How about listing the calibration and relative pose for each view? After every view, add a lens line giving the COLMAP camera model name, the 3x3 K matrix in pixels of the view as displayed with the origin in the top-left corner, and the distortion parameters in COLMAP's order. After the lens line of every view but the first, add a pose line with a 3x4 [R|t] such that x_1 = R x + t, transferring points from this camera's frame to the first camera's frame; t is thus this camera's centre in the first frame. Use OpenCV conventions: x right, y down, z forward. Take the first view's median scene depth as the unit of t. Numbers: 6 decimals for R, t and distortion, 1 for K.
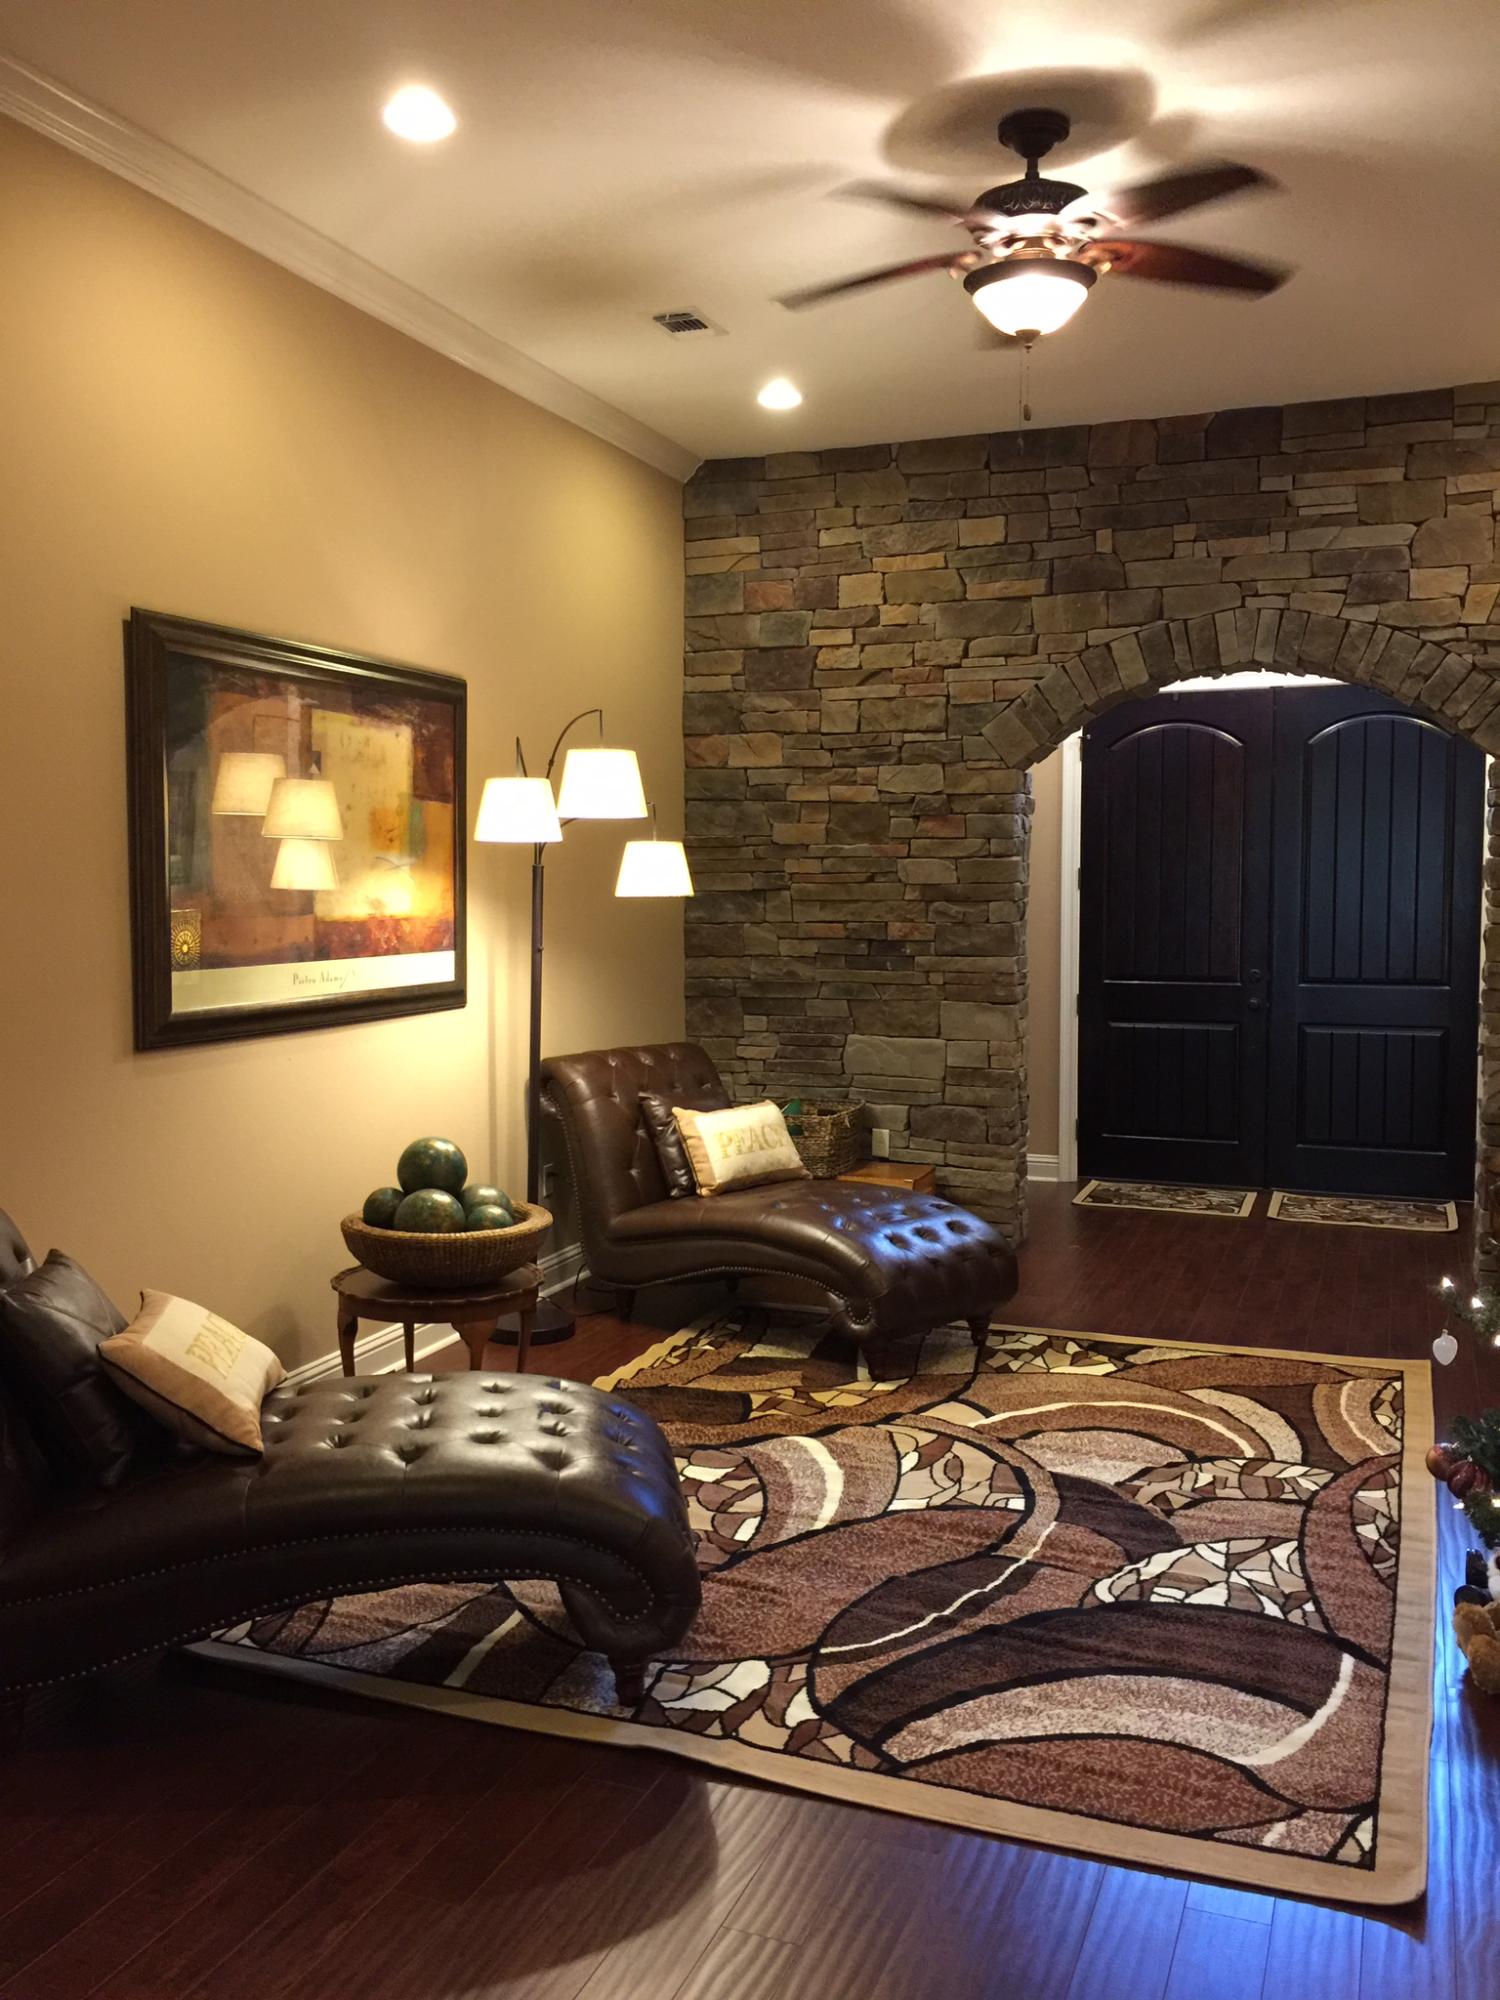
lens RADIAL K [[1696.2, 0, 750.8], [0, 1696.2, 990.1], [0, 0, 1]] dist [0.066729, -0.079231]
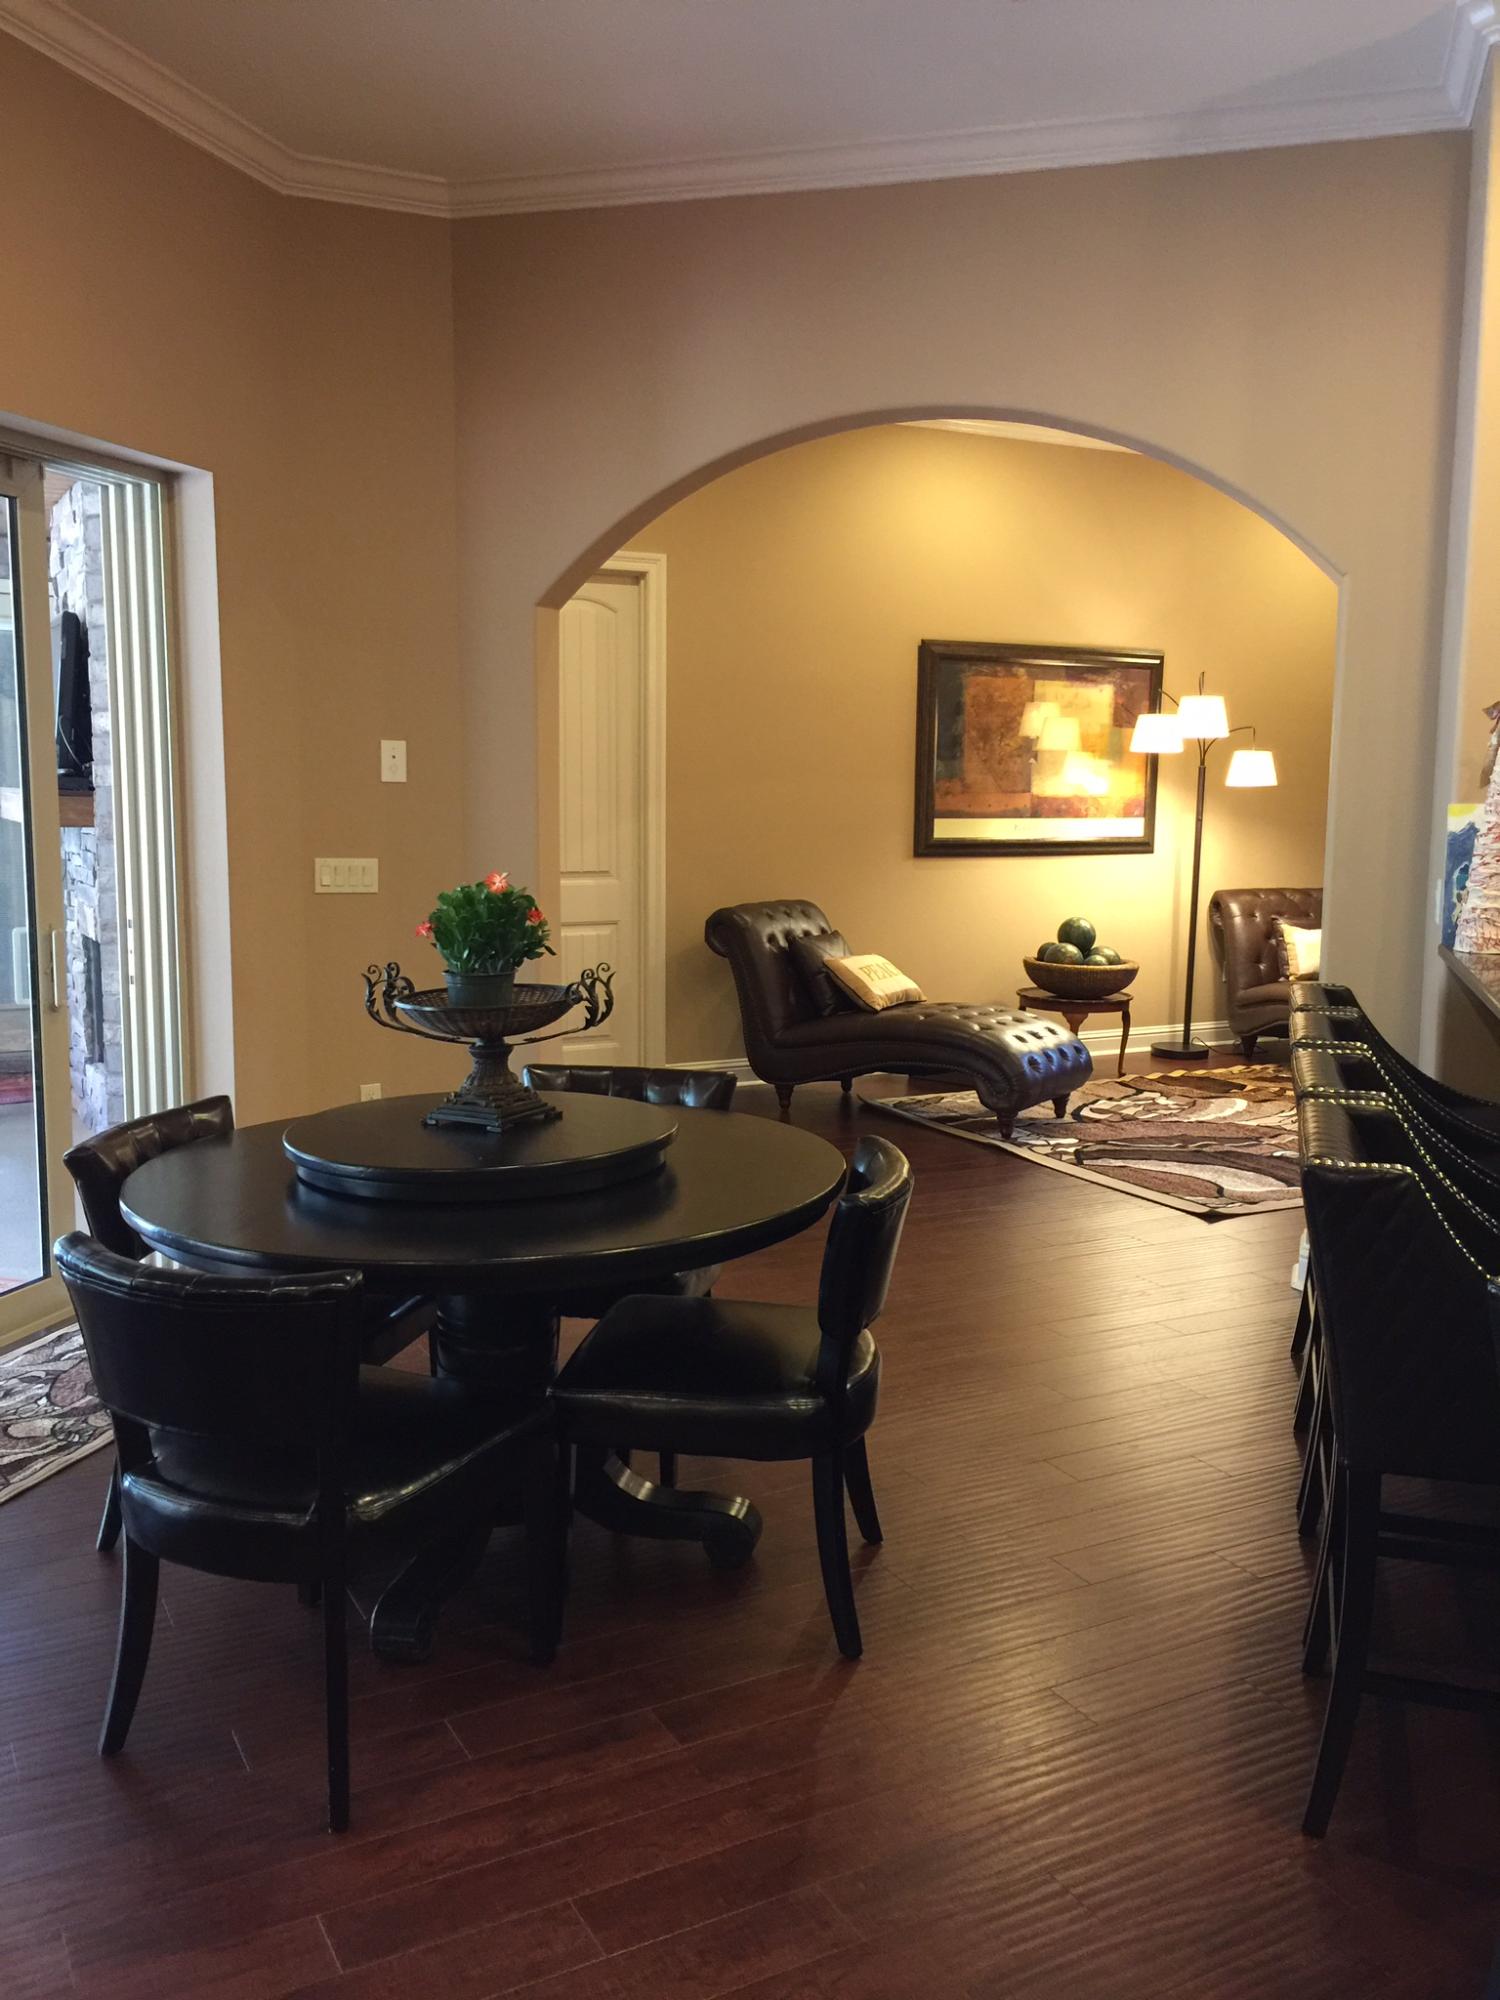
lens RADIAL K [[1696.2, 0, 750.8], [0, 1696.2, 990.1], [0, 0, 1]] dist [0.066729, -0.079231]
pose [[0.757471, 0.084537, -0.647373, 0.675999], [-0.051994, 0.996243, 0.069258, 0.052595], [0.650795, -0.018801, 0.759021, -0.557094]]
